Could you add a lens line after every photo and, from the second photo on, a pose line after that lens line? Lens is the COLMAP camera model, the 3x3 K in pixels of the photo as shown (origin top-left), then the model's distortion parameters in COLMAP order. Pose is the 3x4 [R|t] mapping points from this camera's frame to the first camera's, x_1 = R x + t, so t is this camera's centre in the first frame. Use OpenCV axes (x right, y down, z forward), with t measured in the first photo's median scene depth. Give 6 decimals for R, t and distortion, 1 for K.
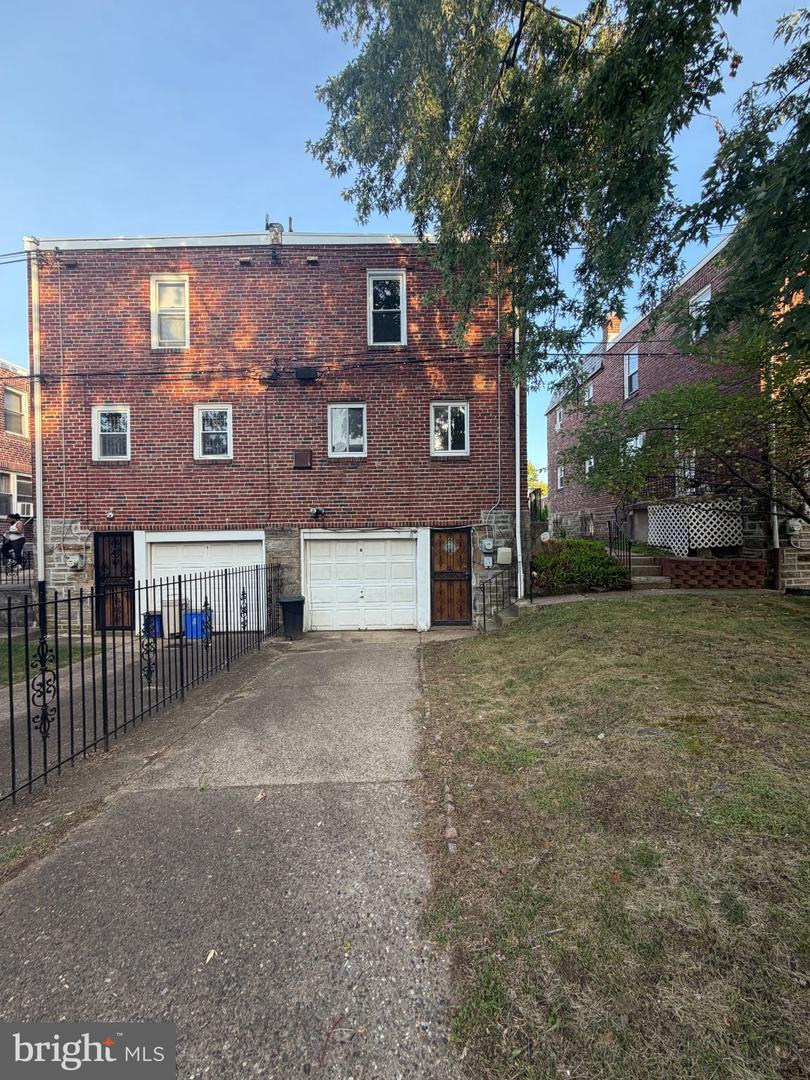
lens RADIAL K [[428.8, 0, 405.0], [0, 428.8, 540.0], [0, 0, 1]] dist [-0.006024, 0.000098]
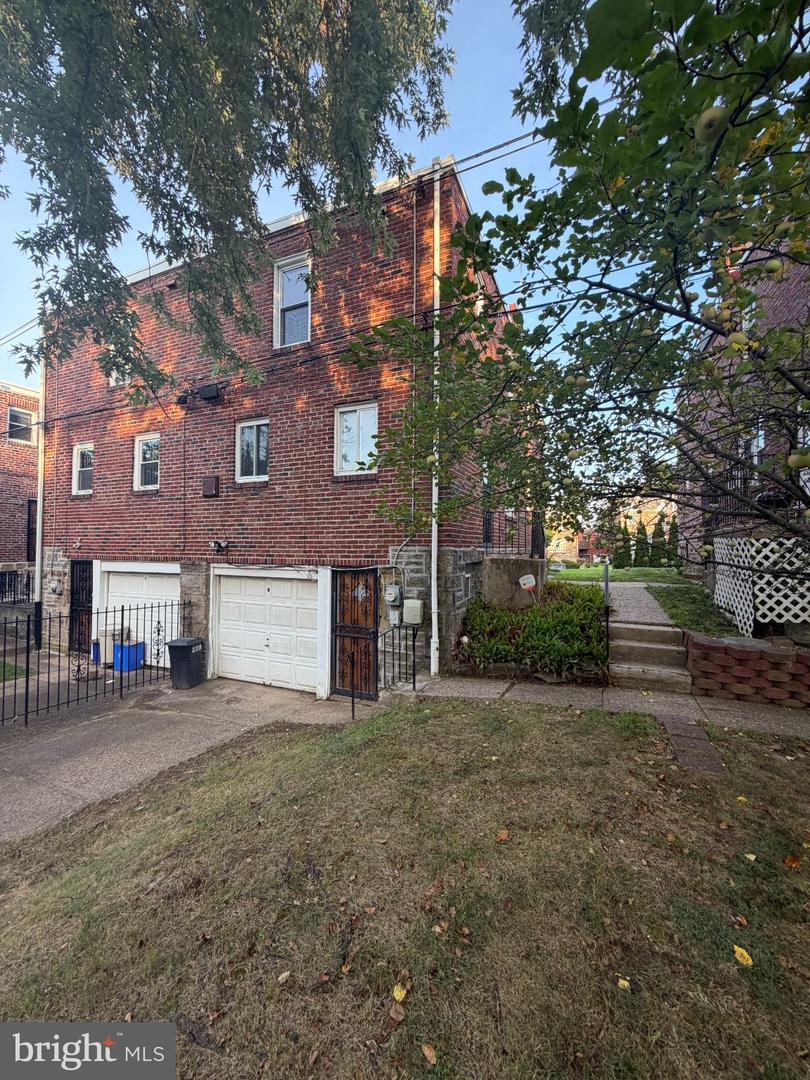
lens RADIAL K [[431.9, 0, 403.9], [0, 431.9, 536.0], [0, 0, 1]] dist [-0.000713, 0.000296]
pose [[0.914484, 0.007845, -0.404545, 0.500988], [-0.019996, 0.999467, -0.025819, -0.068426], [0.404127, 0.031700, 0.914153, 0.331946]]
